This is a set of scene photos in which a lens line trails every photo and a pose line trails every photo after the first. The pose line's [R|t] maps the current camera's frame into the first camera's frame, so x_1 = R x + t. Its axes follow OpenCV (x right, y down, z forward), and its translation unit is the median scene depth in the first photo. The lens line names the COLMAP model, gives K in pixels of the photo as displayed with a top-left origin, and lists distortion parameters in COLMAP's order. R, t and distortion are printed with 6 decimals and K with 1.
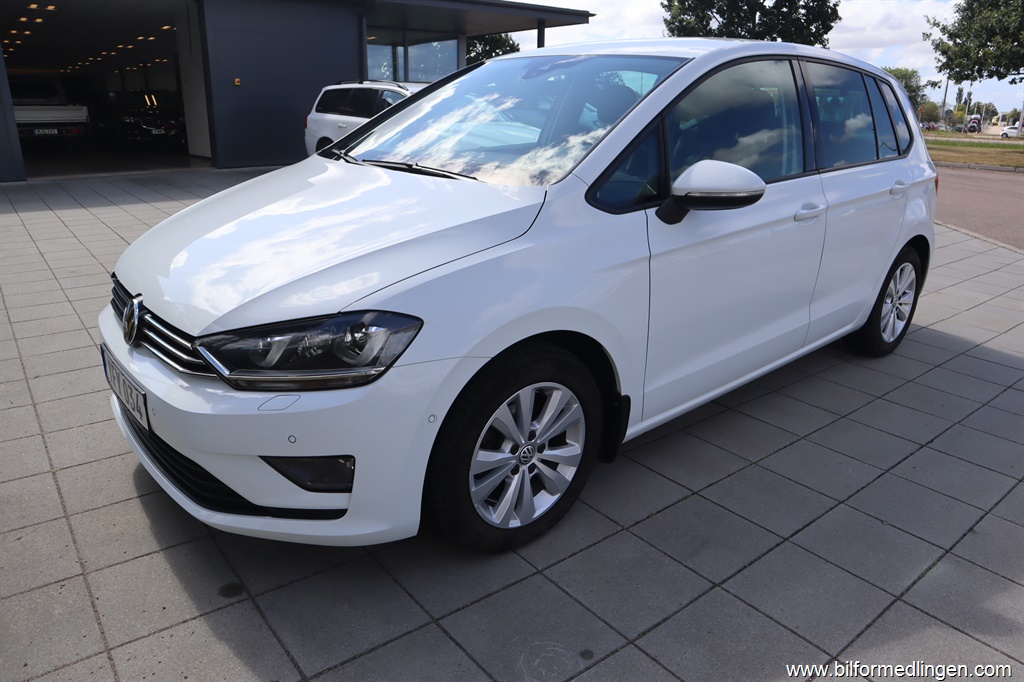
lens RADIAL K [[685.7, 0, 510.5], [0, 685.7, 366.0], [0, 0, 1]] dist [-0.084131, -0.000259]
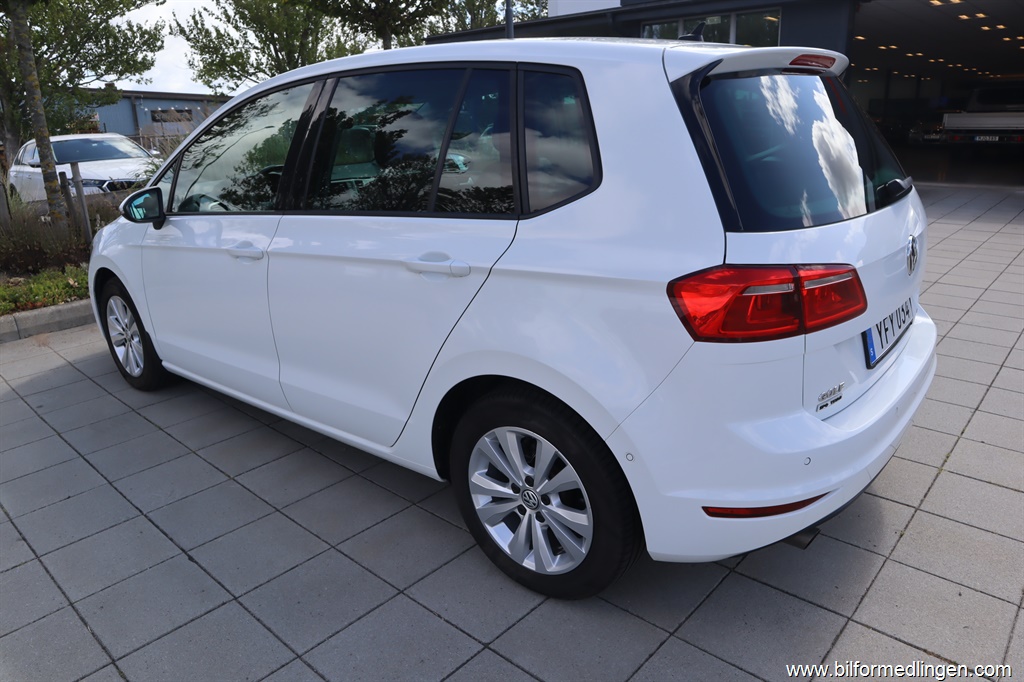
lens RADIAL K [[722.3, 0, 512.0], [0, 722.3, 341.0], [0, 0, 1]] dist [-0.132224, 0.078500]
pose [[0.158074, 0.273605, -0.948764, 0.906166], [-0.323843, 0.922065, 0.211950, -0.271816], [0.932812, 0.273746, 0.234359, 0.701155]]
